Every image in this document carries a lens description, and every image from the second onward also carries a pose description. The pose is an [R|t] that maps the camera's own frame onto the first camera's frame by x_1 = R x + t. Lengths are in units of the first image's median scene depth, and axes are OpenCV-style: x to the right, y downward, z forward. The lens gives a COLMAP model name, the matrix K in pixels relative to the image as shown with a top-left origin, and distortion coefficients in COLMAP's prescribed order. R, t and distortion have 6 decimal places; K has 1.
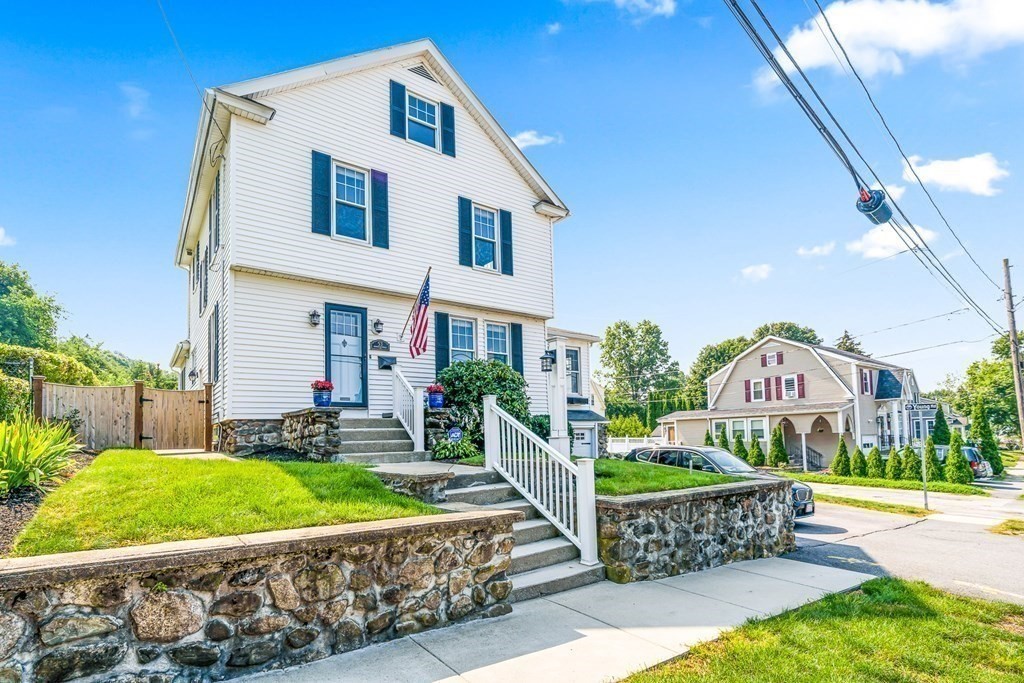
lens RADIAL K [[491.6, 0, 500.6], [0, 491.6, 411.0], [0, 0, 1]] dist [-0.000044, -0.000225]
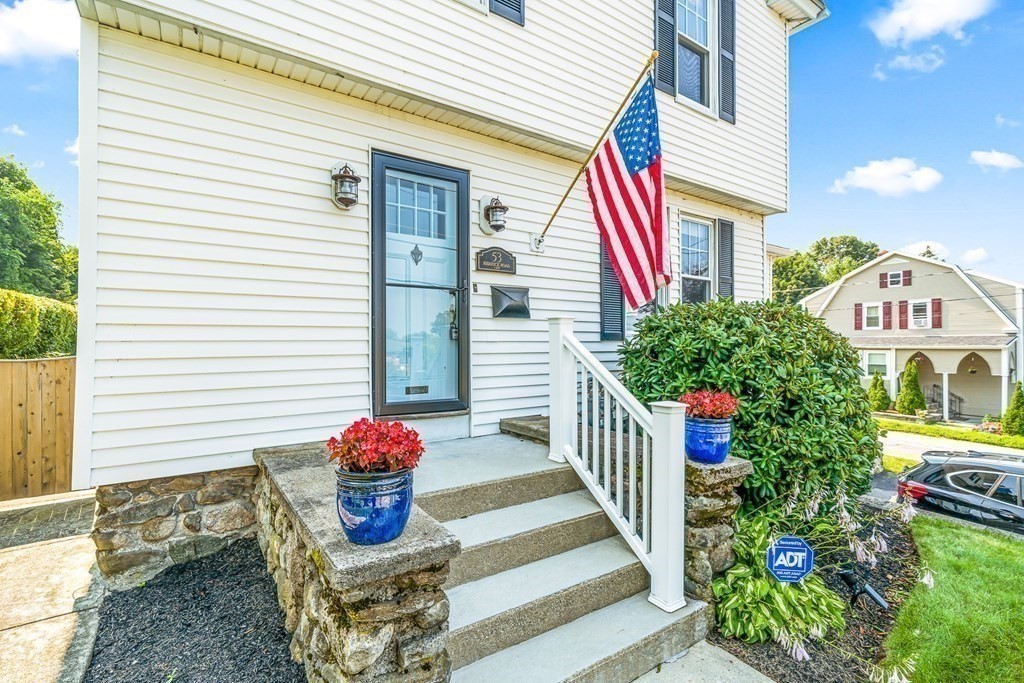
lens RADIAL K [[474.4, 0, 512.0], [0, 474.4, 341.5], [0, 0, 1]] dist [0.000609, 0.000132]
pose [[0.999470, 0.022219, -0.023803, -0.220253], [-0.021040, 0.998593, 0.048682, -0.083634], [0.024851, -0.048155, 0.998531, 0.583991]]
